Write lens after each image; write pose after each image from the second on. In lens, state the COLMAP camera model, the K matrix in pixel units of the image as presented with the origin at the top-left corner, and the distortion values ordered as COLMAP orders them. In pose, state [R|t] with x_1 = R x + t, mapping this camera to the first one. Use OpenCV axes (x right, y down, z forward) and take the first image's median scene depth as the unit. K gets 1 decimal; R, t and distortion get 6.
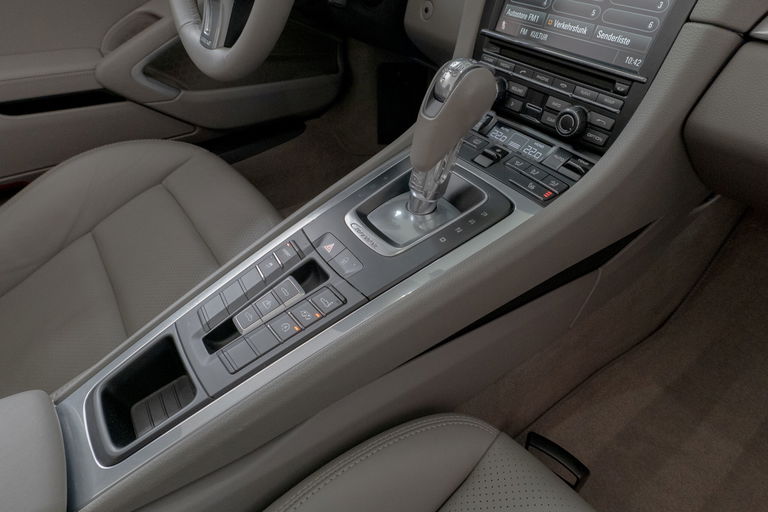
lens RADIAL K [[443.4, 0, 384.0], [0, 443.4, 256.0], [0, 0, 1]] dist [0.003900, 0.001079]
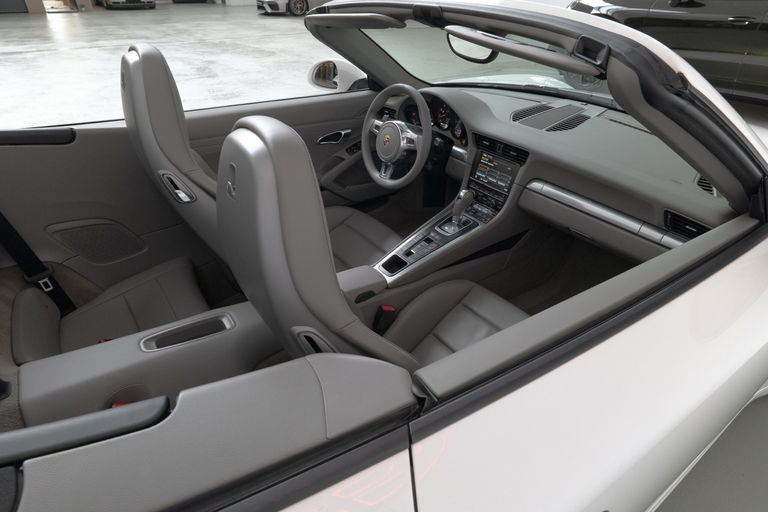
lens RADIAL K [[443.4, 0, 384.0], [0, 443.4, 256.0], [0, 0, 1]] dist [0.003900, 0.001079]
pose [[0.999959, 0.001951, -0.008842, -0.495070], [-0.003114, 0.991055, -0.133418, 0.668929], [0.008503, 0.133440, 0.991020, -2.764154]]
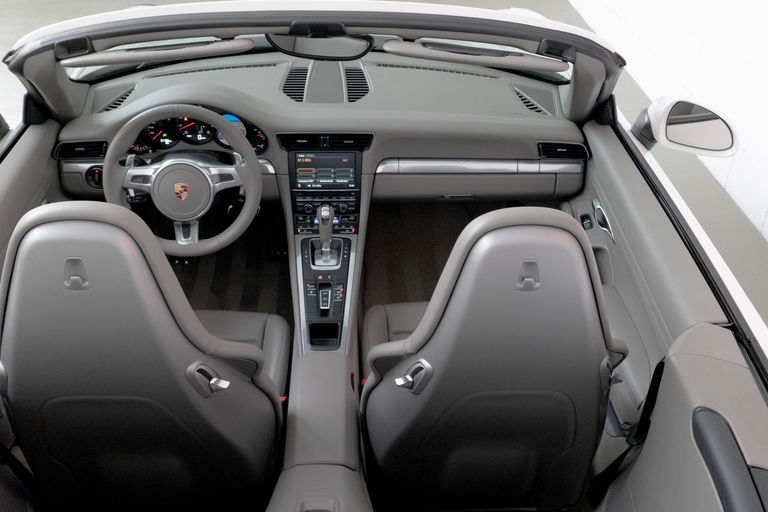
lens RADIAL K [[842.9, 0, 384.0], [0, 842.9, 256.0], [0, 0, 1]] dist [-0.010745, 0.006948]
pose [[0.548298, -0.449303, 0.705334, -3.589689], [0.529399, 0.839385, 0.123162, -0.577221], [-0.647384, 0.305874, 0.698094, -3.060361]]
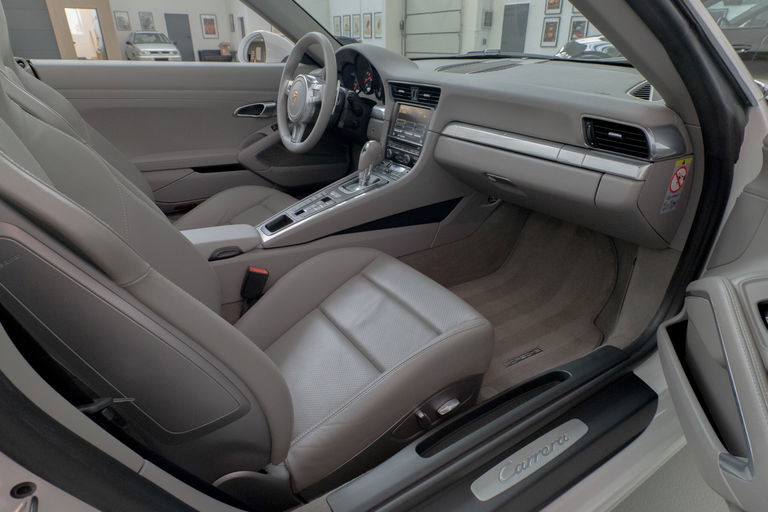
lens RADIAL K [[443.4, 0, 384.0], [0, 443.4, 256.0], [0, 0, 1]] dist [0.003900, 0.001079]
pose [[0.998774, 0.017114, -0.046453, 0.397191], [-0.028370, 0.966848, -0.253771, 1.192429], [0.040570, 0.254778, 0.966148, -1.939948]]
